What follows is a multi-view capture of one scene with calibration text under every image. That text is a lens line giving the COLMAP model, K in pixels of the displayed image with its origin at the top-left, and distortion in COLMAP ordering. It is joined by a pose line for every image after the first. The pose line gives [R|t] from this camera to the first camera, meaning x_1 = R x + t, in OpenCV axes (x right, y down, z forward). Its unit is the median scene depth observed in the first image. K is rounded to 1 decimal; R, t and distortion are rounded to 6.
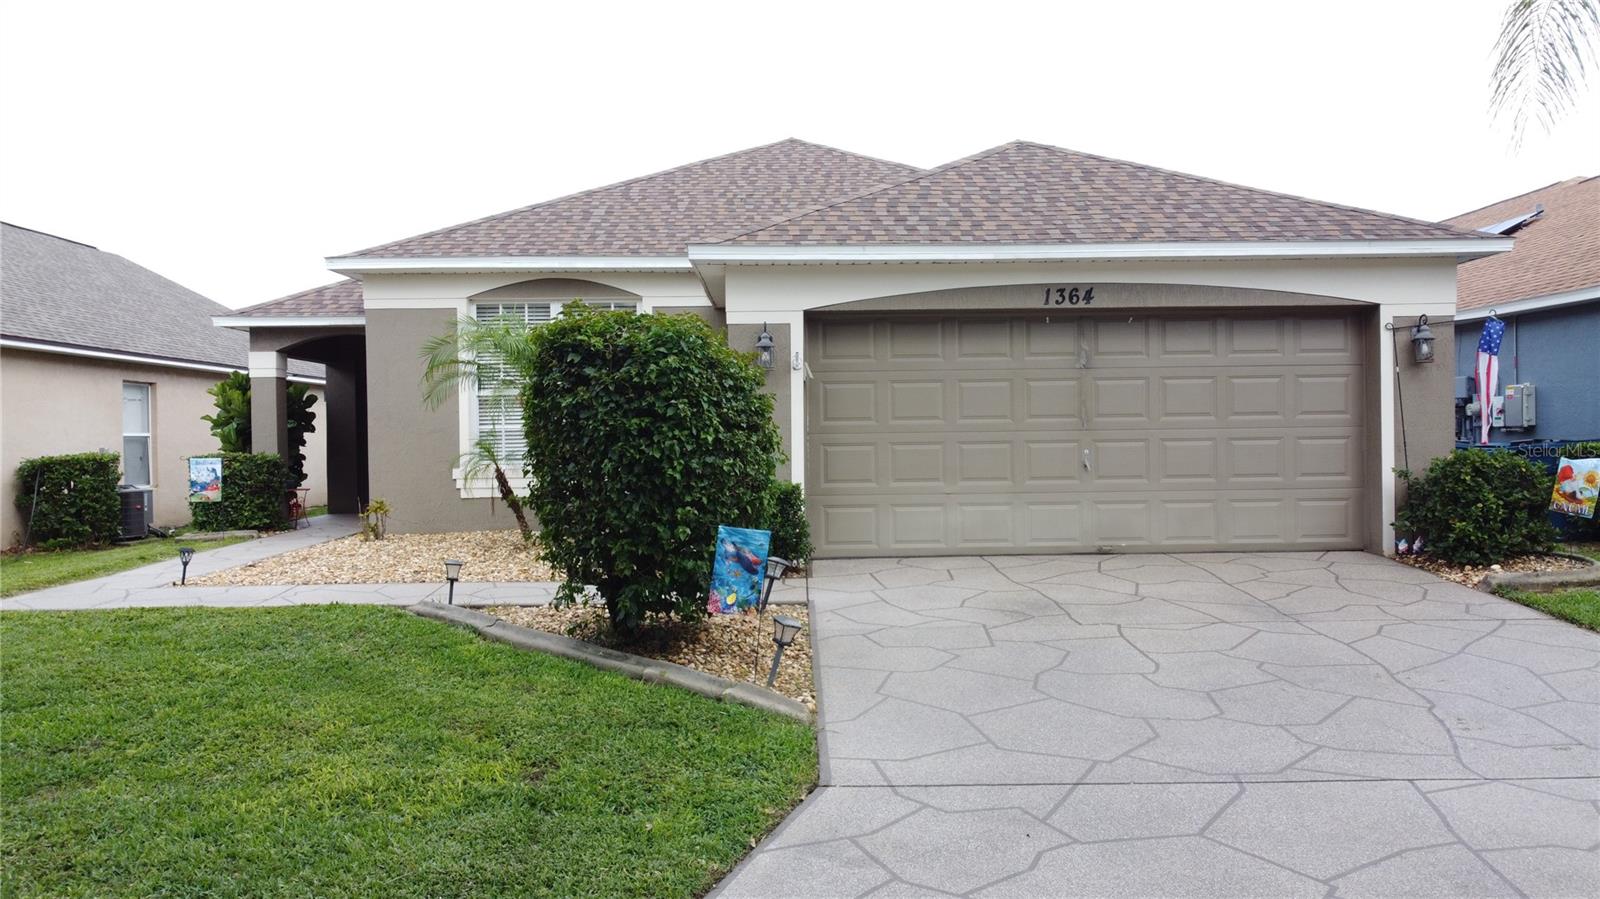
lens RADIAL K [[1211.9, 0, 796.1], [0, 1211.9, 453.1], [0, 0, 1]] dist [-0.001206, -0.005435]
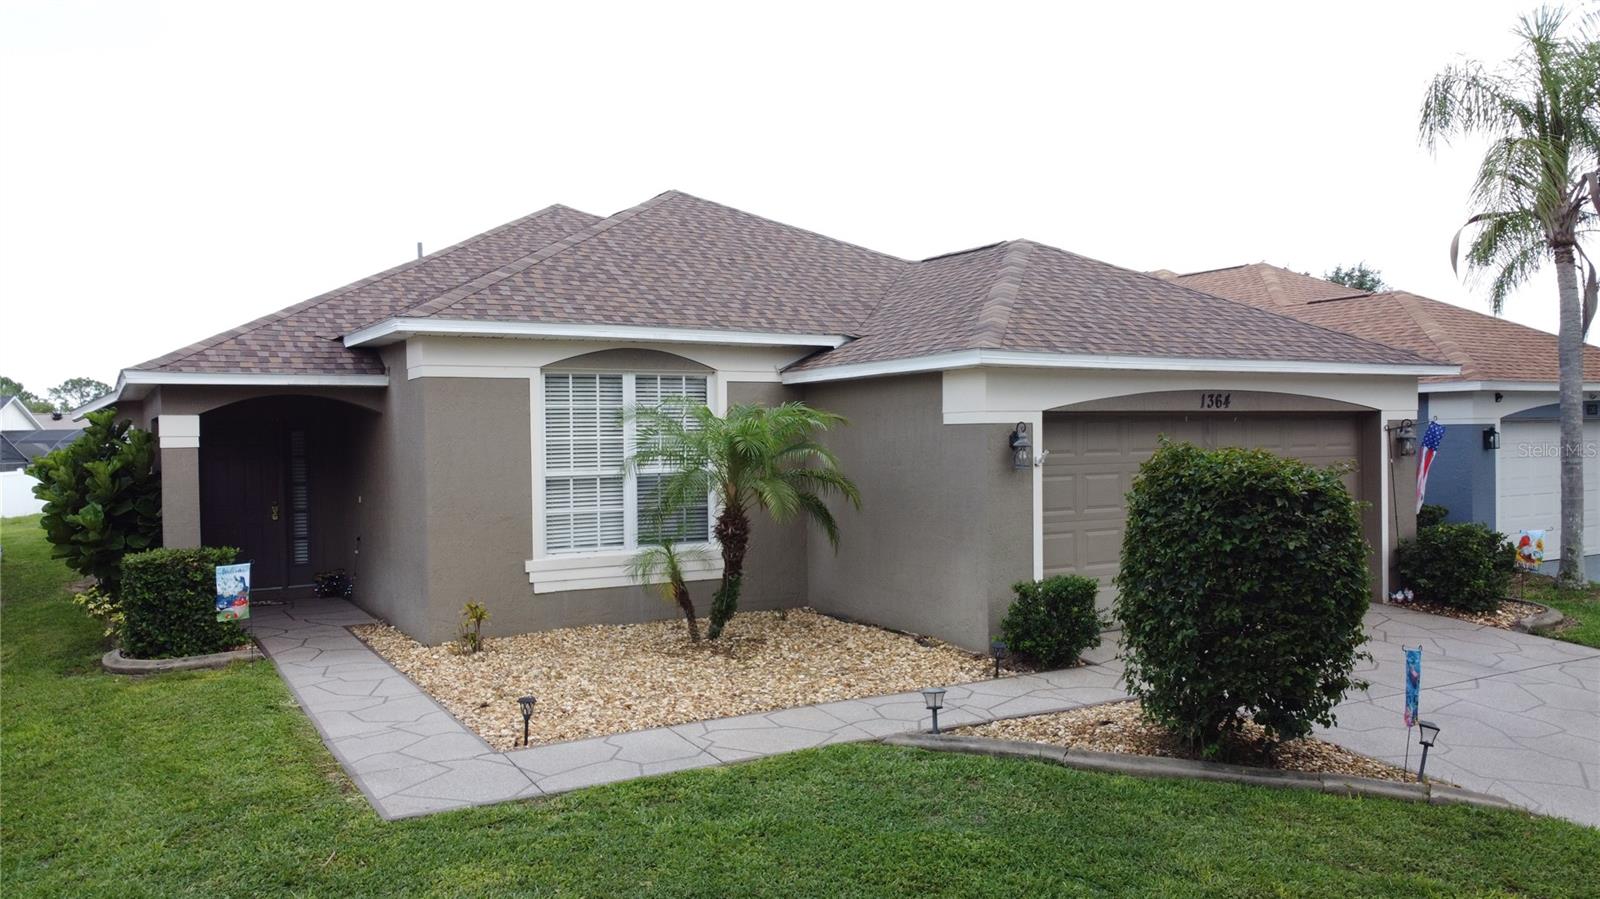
lens RADIAL K [[1211.9, 0, 797.4], [0, 1211.9, 442.8], [0, 0, 1]] dist [-0.001206, -0.005435]
pose [[0.871321, -0.002179, 0.490709, -0.700654], [0.008343, 0.999911, -0.010374, -0.079925], [-0.490643, 0.013133, 0.871262, 0.176333]]
